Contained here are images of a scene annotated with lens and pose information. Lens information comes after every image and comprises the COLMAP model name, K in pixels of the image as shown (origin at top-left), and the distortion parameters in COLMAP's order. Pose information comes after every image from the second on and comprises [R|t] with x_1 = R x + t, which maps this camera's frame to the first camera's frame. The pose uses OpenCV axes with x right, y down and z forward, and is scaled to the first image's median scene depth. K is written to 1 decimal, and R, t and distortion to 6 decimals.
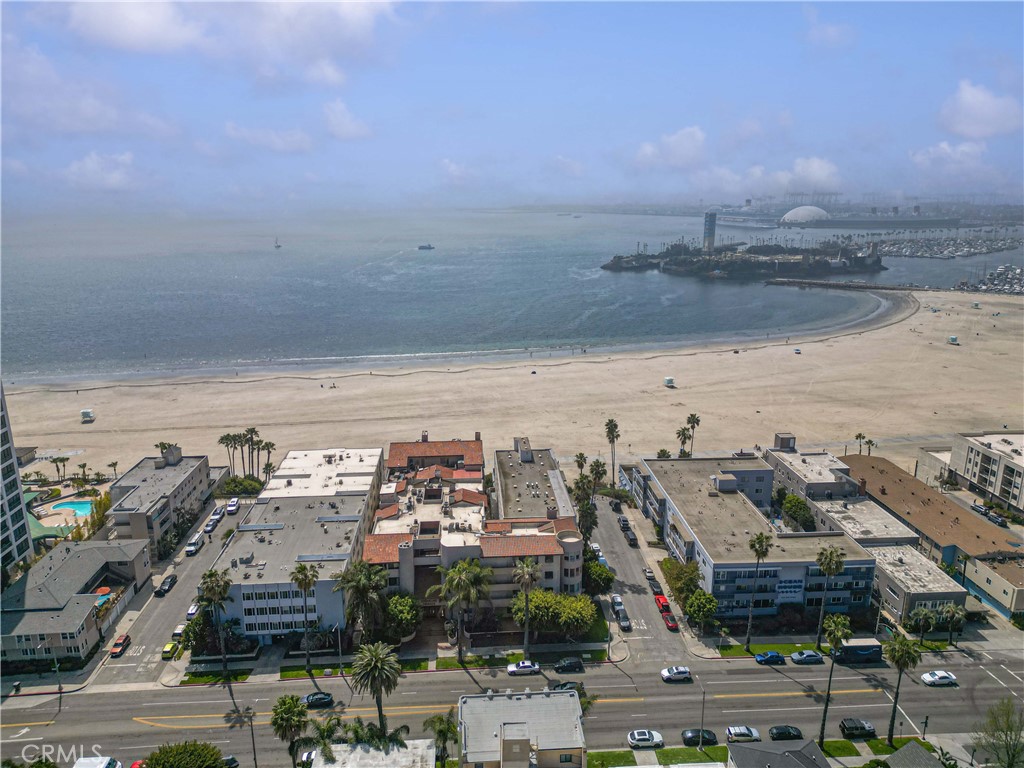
lens RADIAL K [[710.4, 0, 512.0], [0, 710.4, 384.0], [0, 0, 1]] dist [0.092492, -0.102216]
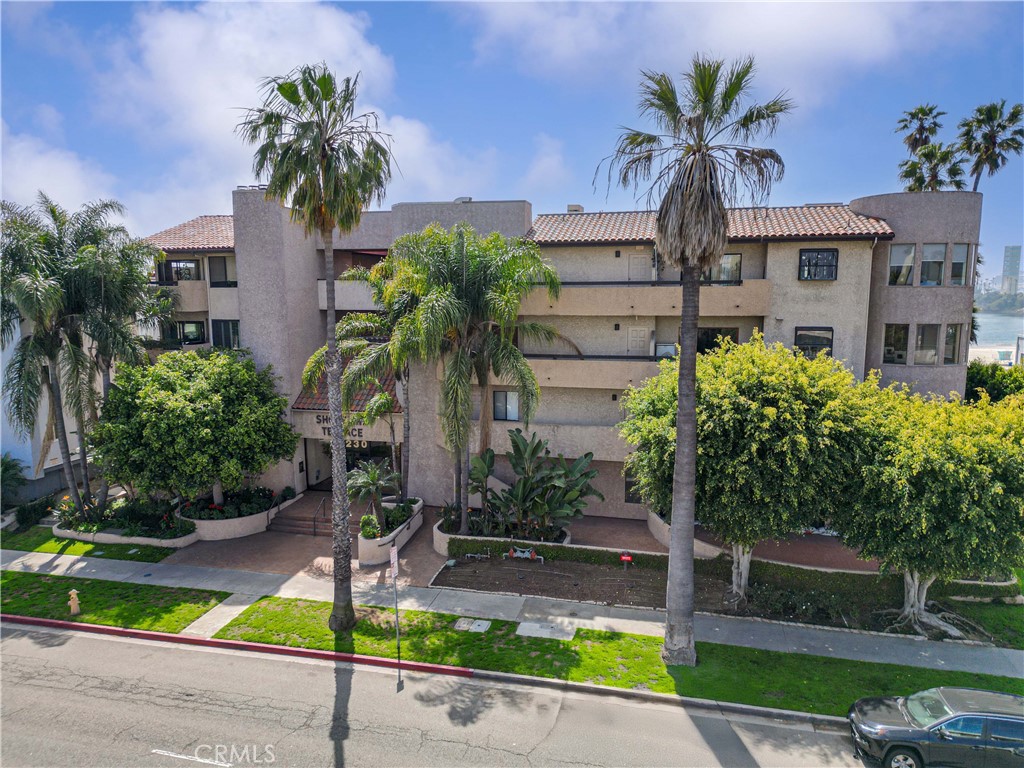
lens RADIAL K [[710.4, 0, 512.0], [0, 710.4, 384.0], [0, 0, 1]] dist [0.092492, -0.102216]
pose [[0.953854, 0.042046, -0.297311, 0.024850], [-0.078531, 0.990617, -0.111854, 0.265930], [0.289819, 0.130040, 0.948206, 0.638596]]
